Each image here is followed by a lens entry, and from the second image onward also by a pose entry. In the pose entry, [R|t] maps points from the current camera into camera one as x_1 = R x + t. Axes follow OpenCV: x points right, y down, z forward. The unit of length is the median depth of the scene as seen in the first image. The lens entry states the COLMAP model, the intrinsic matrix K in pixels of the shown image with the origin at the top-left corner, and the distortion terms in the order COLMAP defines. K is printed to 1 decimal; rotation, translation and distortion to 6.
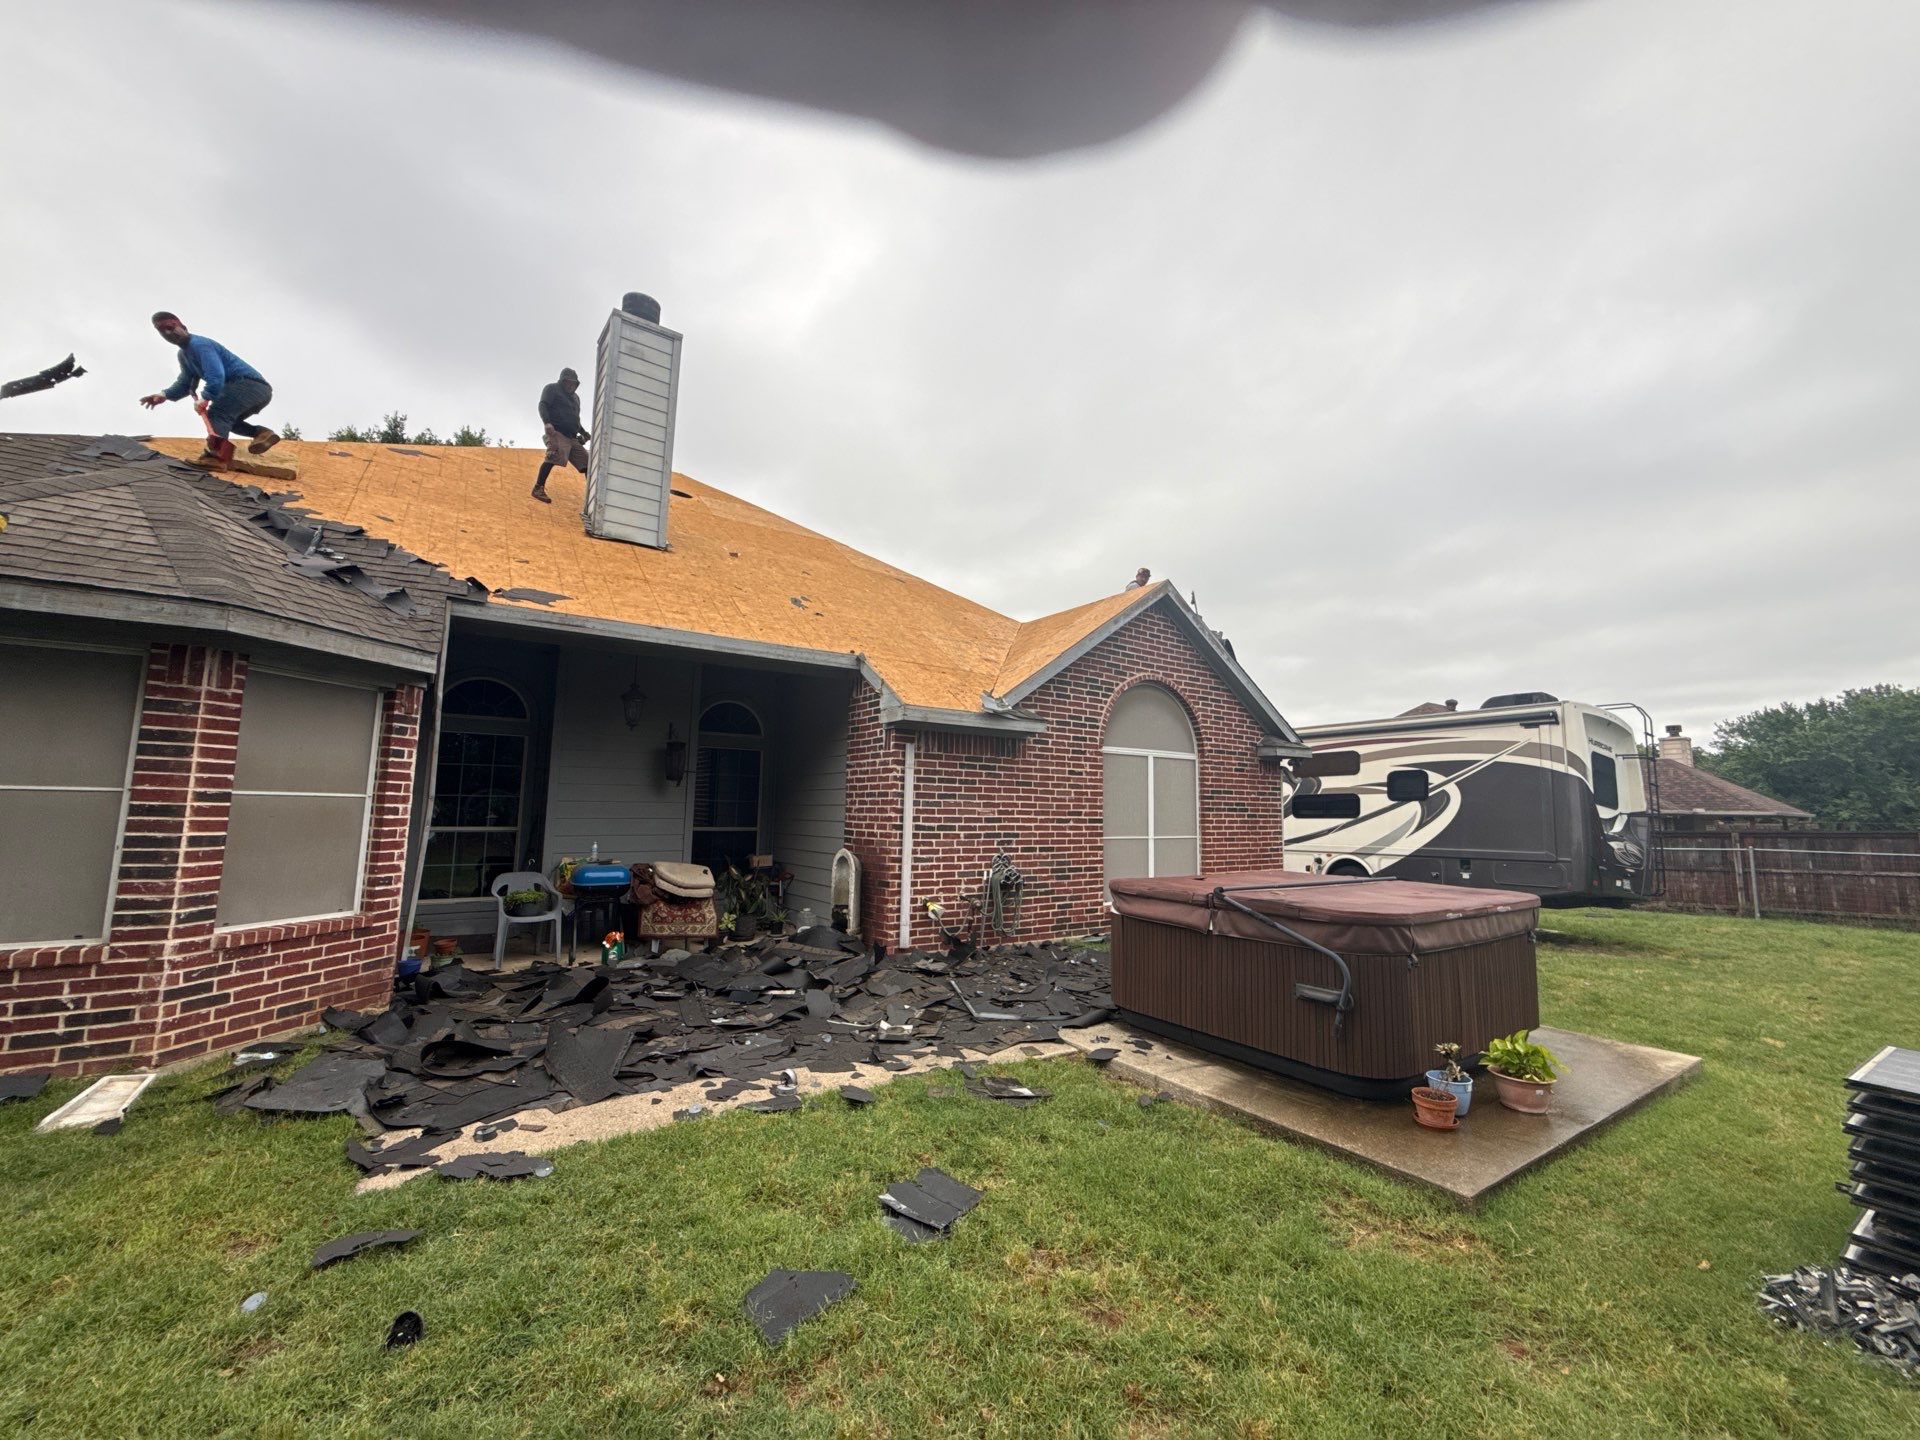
lens RADIAL K [[768.1, 0, 960.0], [0, 768.1, 724.5], [0, 0, 1]] dist [0.000485, 0.000176]
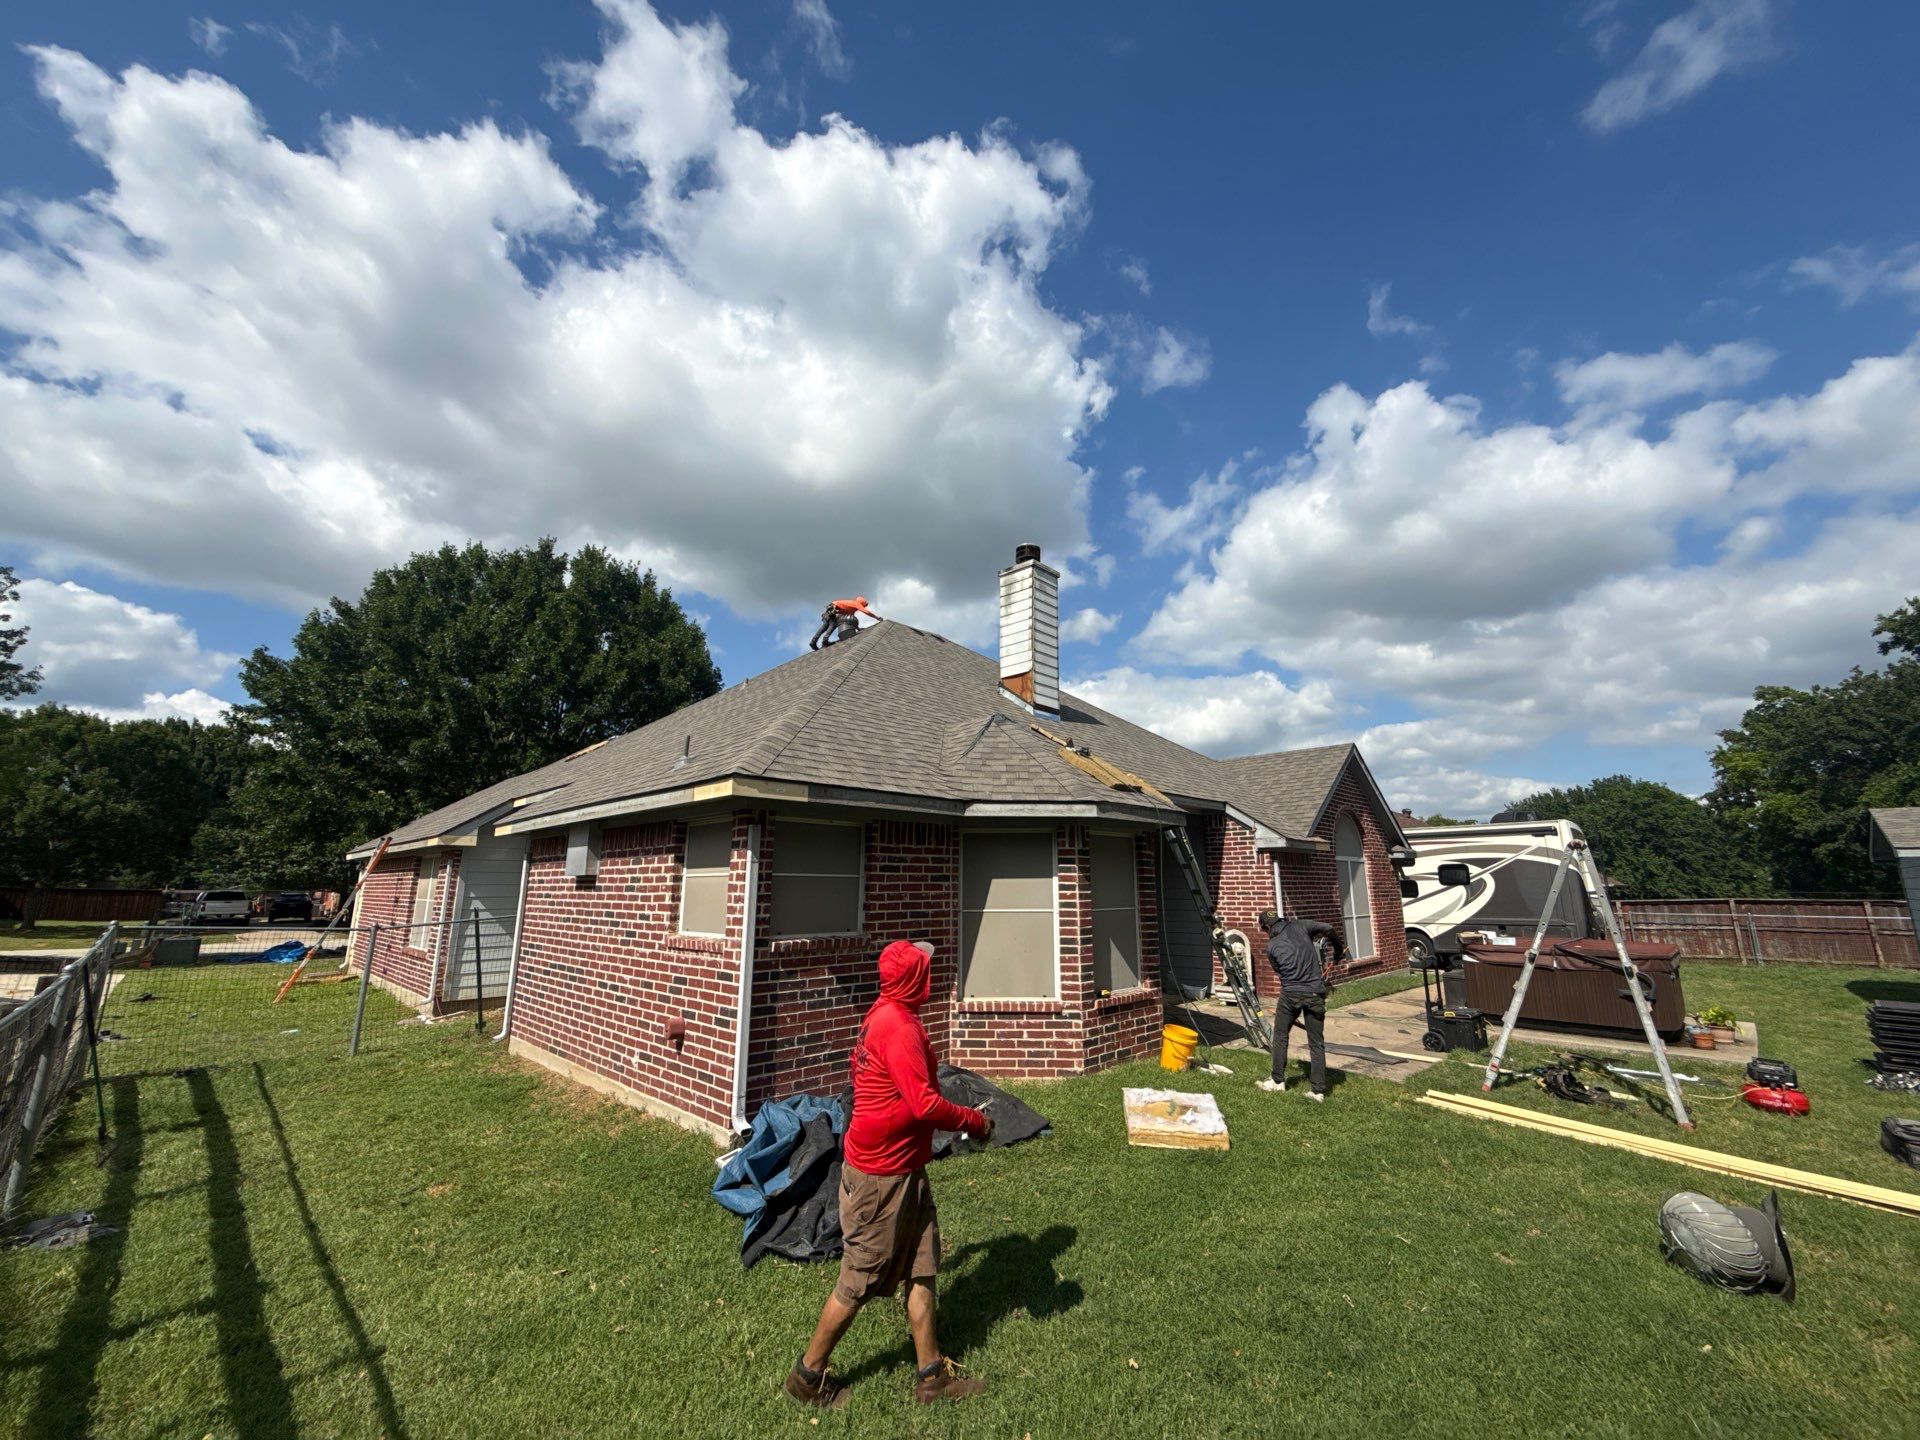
lens RADIAL K [[768.1, 0, 960.0], [0, 768.1, 724.5], [0, 0, 1]] dist [0.000485, 0.000176]
pose [[0.978272, 0.025273, 0.205779, -0.742761], [-0.008713, 0.996677, -0.080985, -0.090296], [-0.207142, 0.077433, 0.975242, -0.272358]]
